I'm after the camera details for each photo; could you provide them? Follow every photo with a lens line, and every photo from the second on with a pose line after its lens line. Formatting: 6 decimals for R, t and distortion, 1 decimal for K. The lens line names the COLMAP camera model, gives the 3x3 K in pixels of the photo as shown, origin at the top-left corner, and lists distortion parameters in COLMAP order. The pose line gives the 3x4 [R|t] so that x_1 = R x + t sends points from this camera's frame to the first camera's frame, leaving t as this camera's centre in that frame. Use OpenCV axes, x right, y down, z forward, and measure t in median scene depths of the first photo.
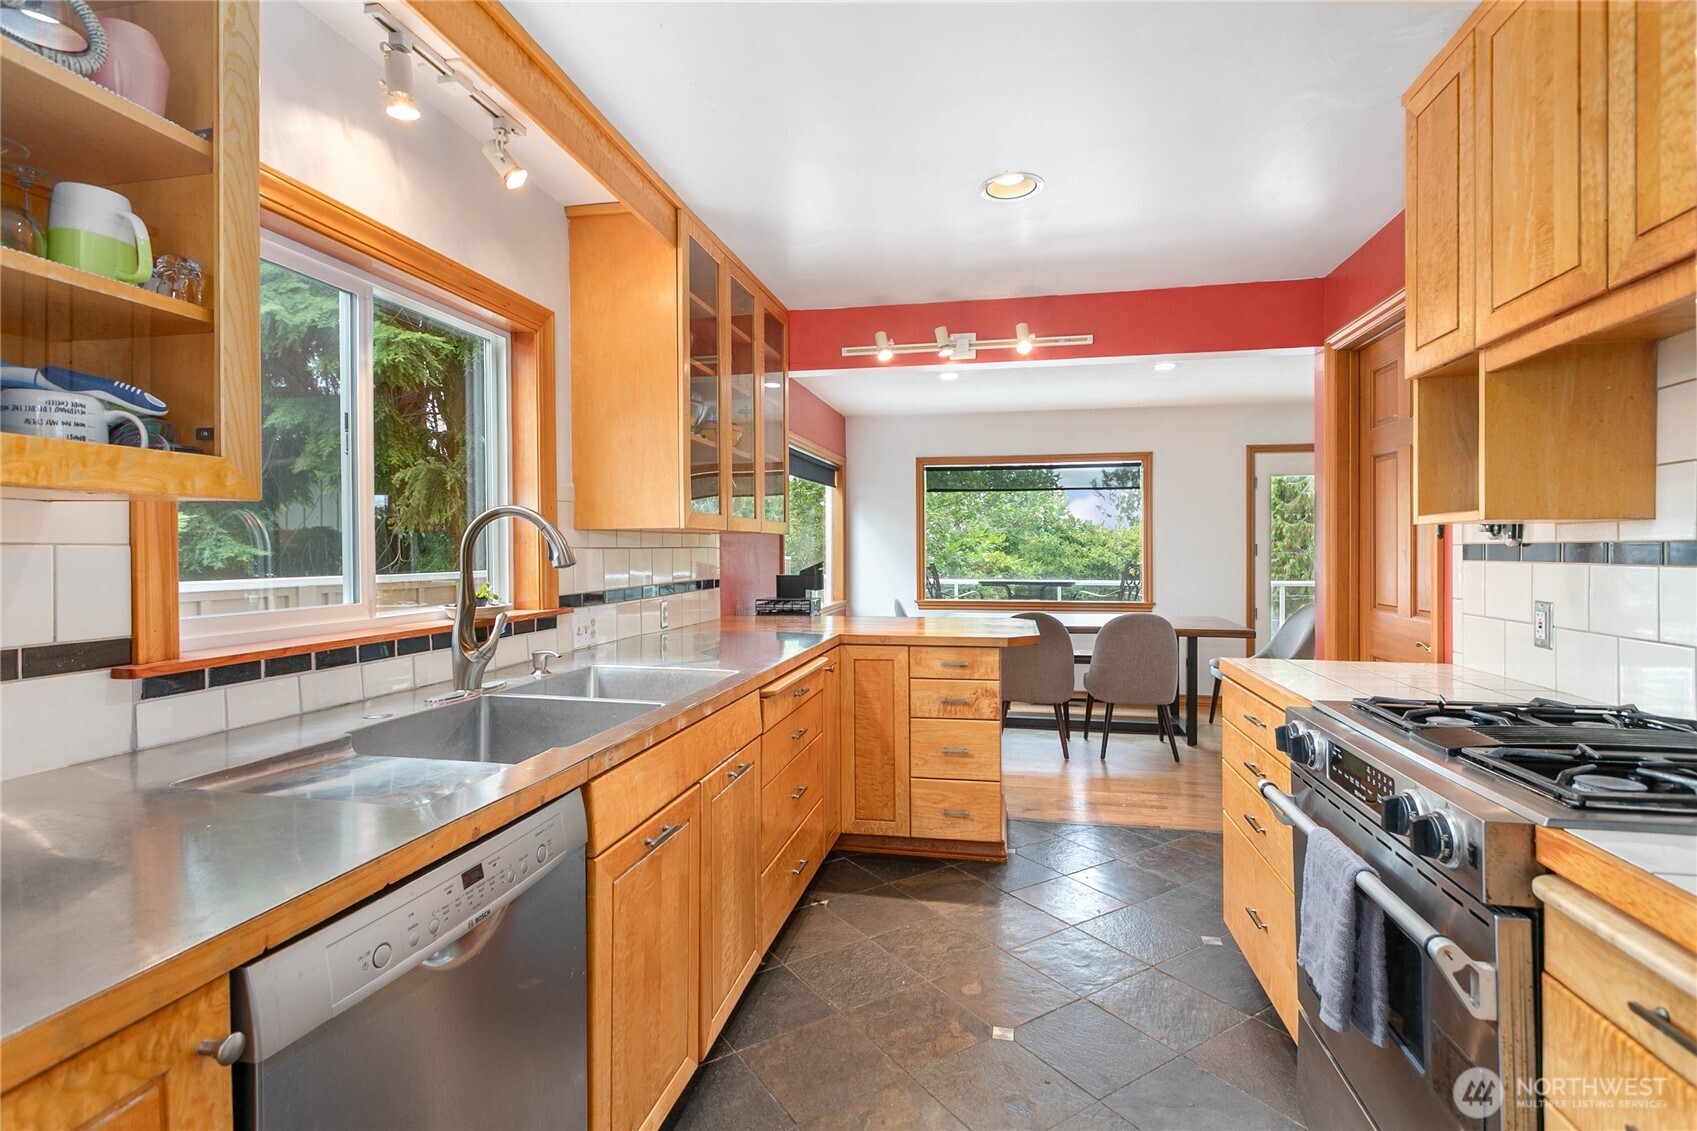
lens RADIAL K [[805.8, 0, 845.1], [0, 805.8, 552.4], [0, 0, 1]] dist [0.003269, -0.000423]
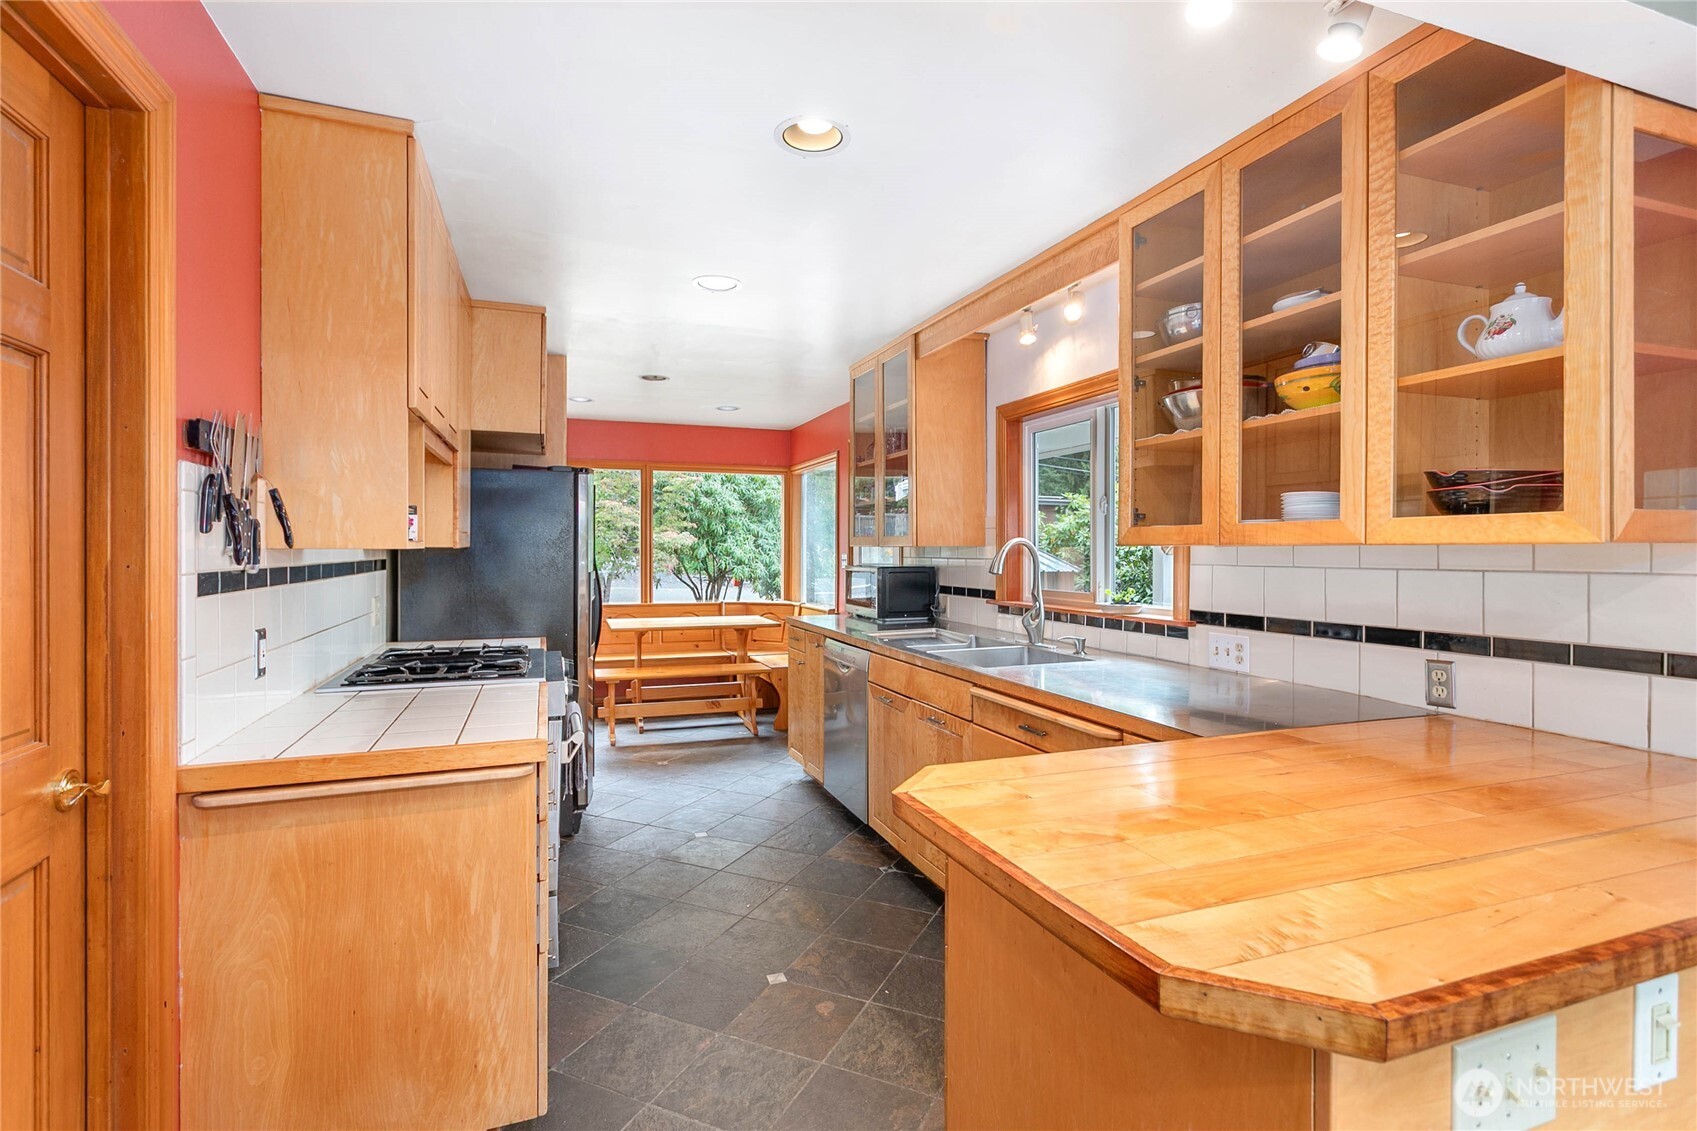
lens RADIAL K [[805.8, 0, 842.7], [0, 805.8, 556.7], [0, 0, 1]] dist [0.003269, -0.000423]
pose [[-0.848971, 0.005527, -0.528411, 0.630885], [-0.001736, 0.999911, 0.013248, -0.031111], [0.528437, 0.012165, -0.848886, 1.758116]]
